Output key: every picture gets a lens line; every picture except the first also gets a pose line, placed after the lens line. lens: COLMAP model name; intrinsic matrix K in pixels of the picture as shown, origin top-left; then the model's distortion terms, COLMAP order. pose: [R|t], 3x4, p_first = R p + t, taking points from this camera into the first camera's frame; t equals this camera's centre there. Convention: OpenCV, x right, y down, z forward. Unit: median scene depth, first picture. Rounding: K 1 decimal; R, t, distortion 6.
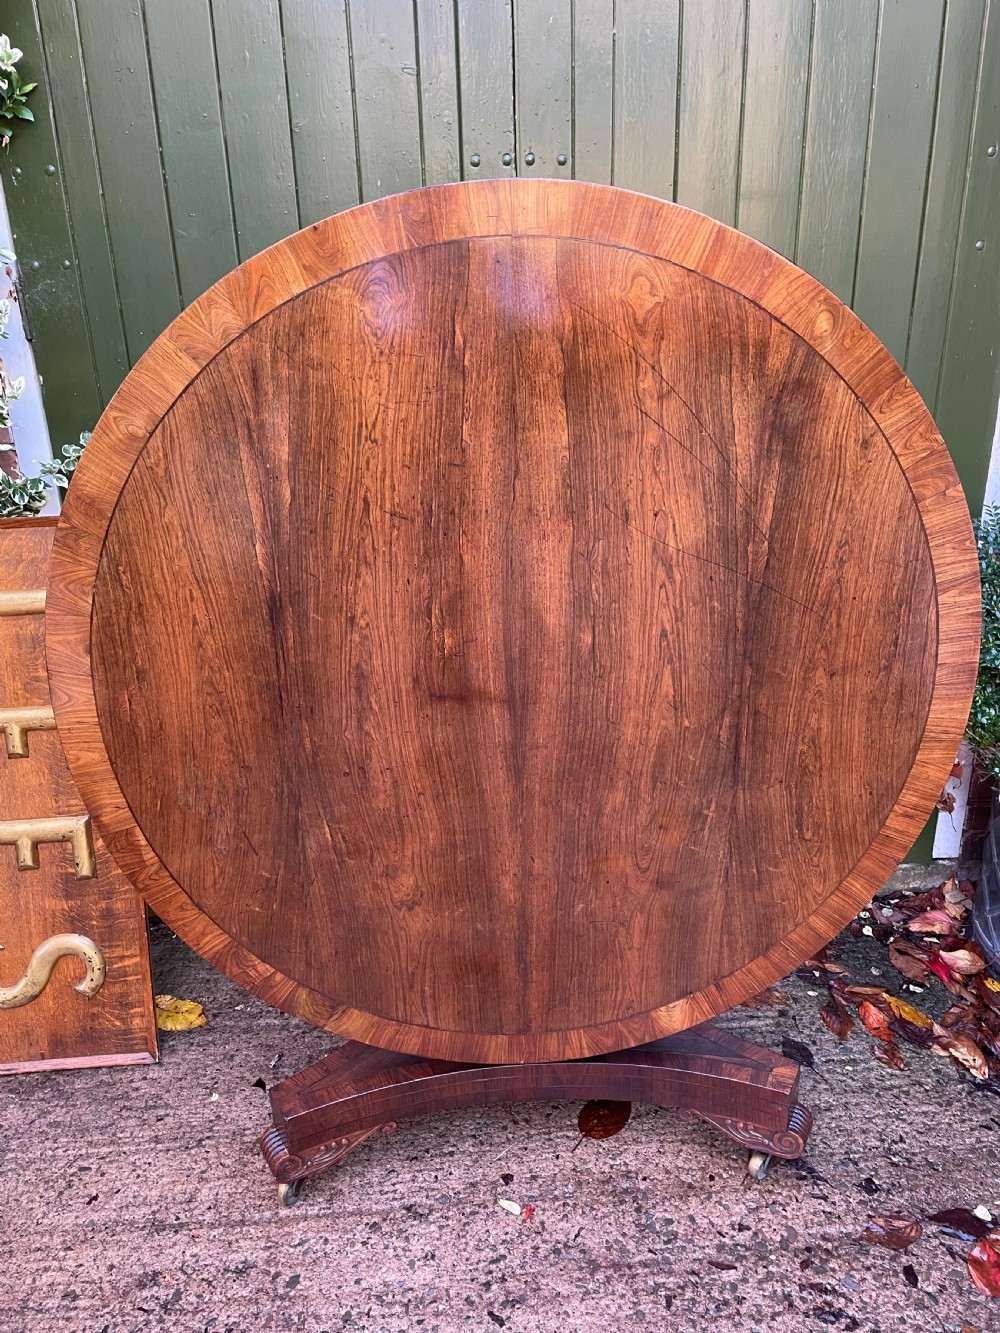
lens RADIAL K [[1042.6, 0, 506.2], [0, 1042.6, 645.4], [0, 0, 1]] dist [0.074074, -0.105812]
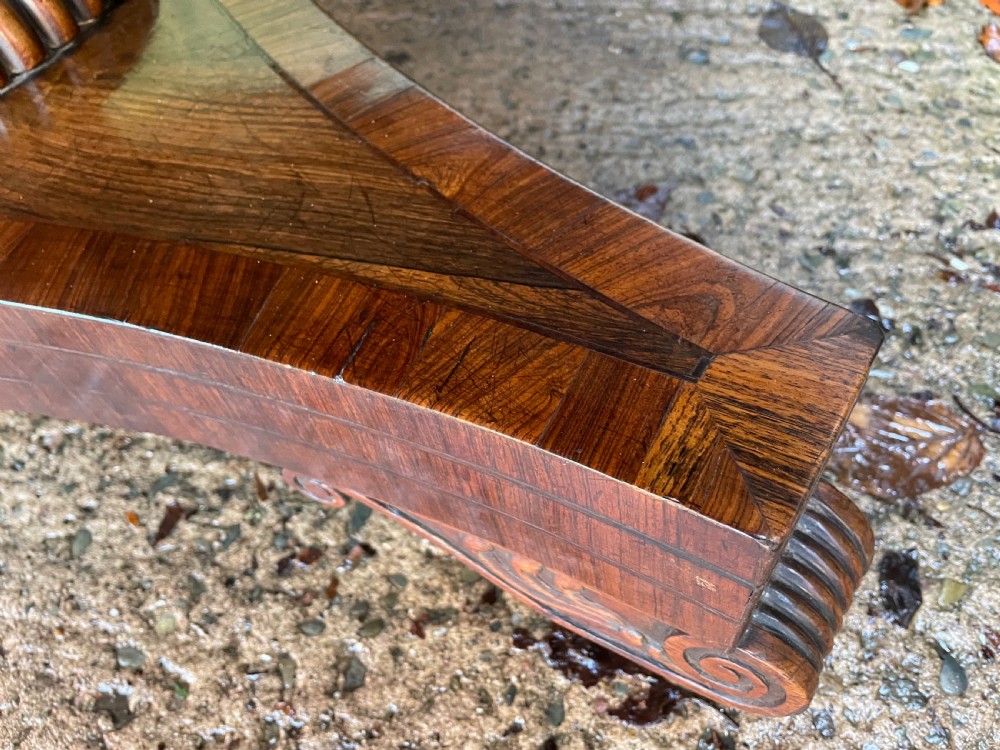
lens RADIAL K [[775.2, 0, 518.3], [0, 775.2, 373.8], [0, 0, 1]] dist [0.082430, -0.121317]
pose [[0.978495, 0.139387, -0.152049, 0.285779], [-0.032490, 0.832081, 0.553702, 0.401197], [0.203696, -0.536855, 0.818715, 0.782219]]
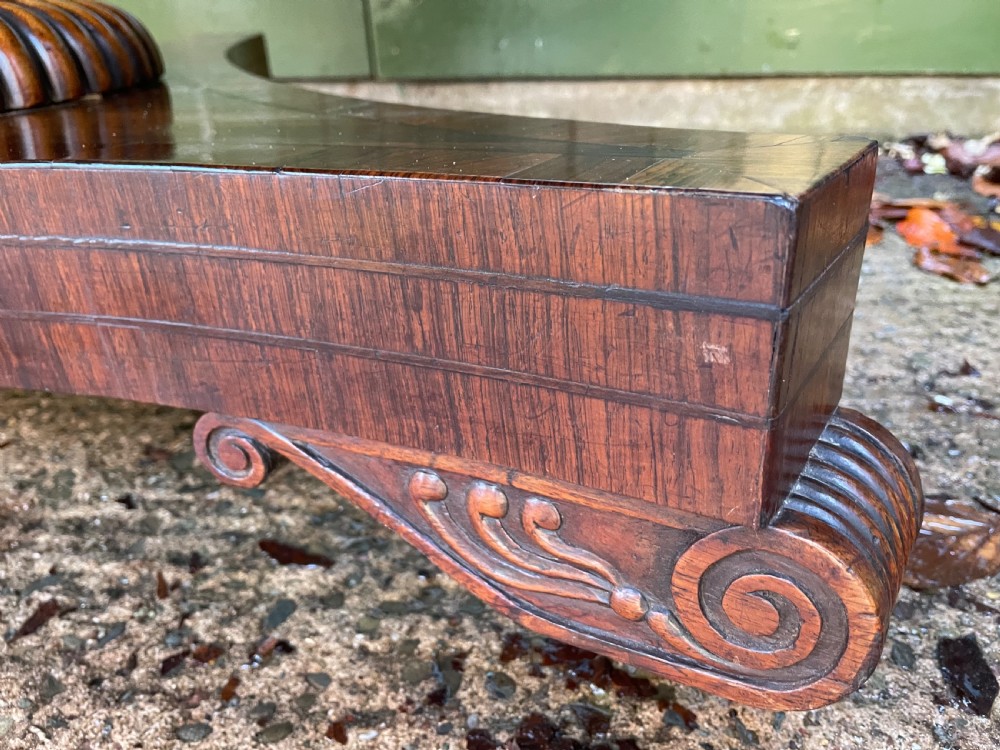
lens RADIAL K [[775.2, 0, 515.3], [0, 775.2, 377.2], [0, 0, 1]] dist [0.082430, -0.121317]
pose [[0.981889, 0.077369, -0.172937, 0.293154], [-0.058575, 0.992064, 0.111258, 0.493406], [0.180172, -0.099113, 0.978629, 0.773155]]
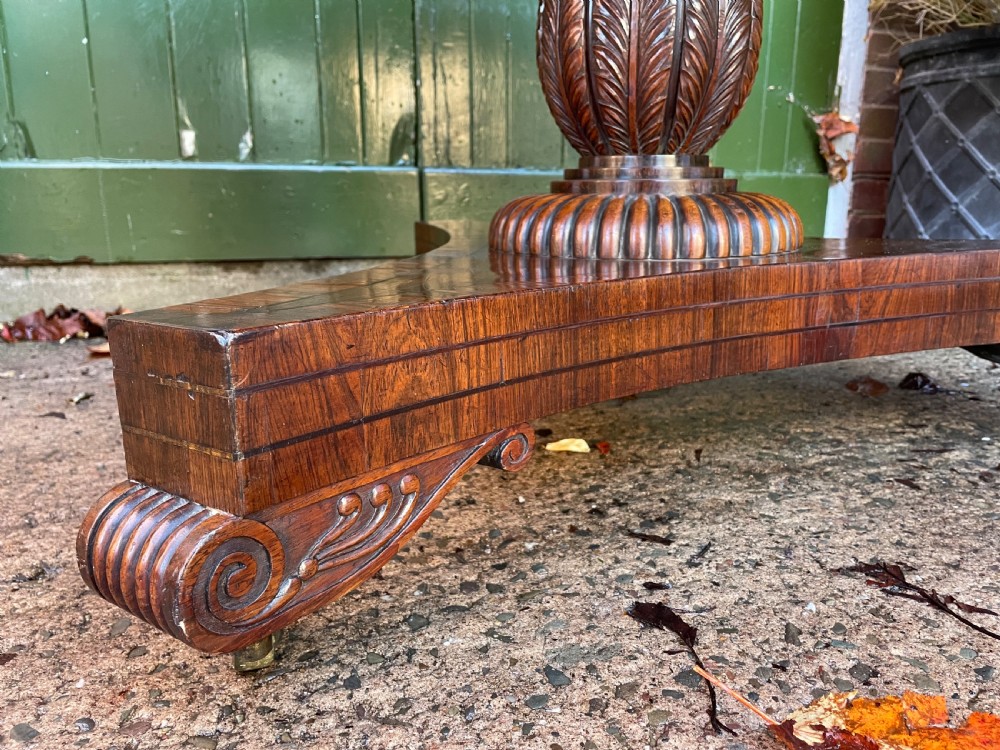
lens RADIAL K [[775.2, 0, 516.0], [0, 775.2, 377.8], [0, 0, 1]] dist [0.082430, -0.121317]
pose [[0.940401, -0.052017, 0.336064, -0.168988], [0.094221, 0.989398, -0.110514, 0.556216], [-0.326753, 0.135592, 0.935333, 0.629288]]
